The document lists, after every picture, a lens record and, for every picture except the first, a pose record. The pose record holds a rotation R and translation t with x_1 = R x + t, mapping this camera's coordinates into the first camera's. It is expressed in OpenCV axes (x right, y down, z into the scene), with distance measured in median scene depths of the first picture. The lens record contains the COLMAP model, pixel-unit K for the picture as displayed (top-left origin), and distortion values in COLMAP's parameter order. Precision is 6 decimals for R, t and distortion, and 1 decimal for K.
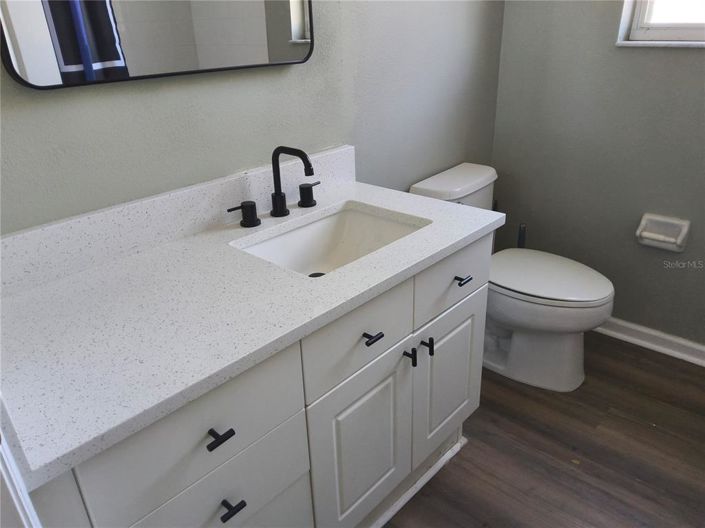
lens RADIAL K [[531.9, 0, 354.8], [0, 531.9, 257.4], [0, 0, 1]] dist [0.070213, -0.097805]
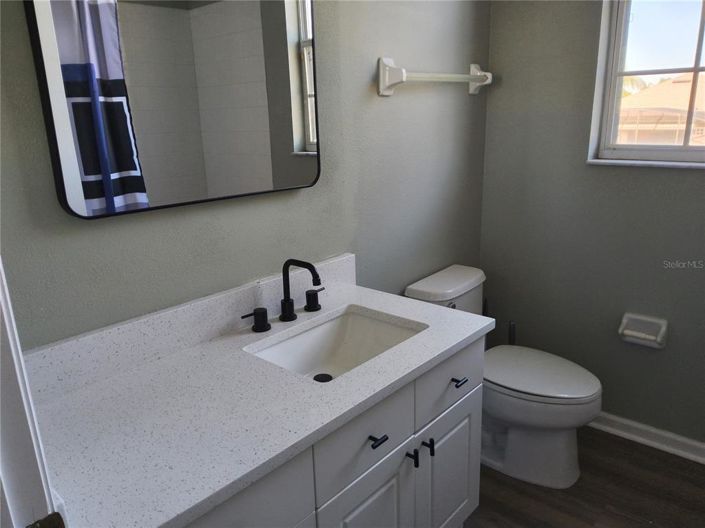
lens RADIAL K [[531.9, 0, 351.7], [0, 531.9, 263.2], [0, 0, 1]] dist [0.070213, -0.097805]
pose [[0.999938, -0.004082, 0.010377, -0.021726], [0.005561, 0.989158, -0.146752, -0.033836], [-0.009666, 0.146801, 0.989119, -0.092945]]
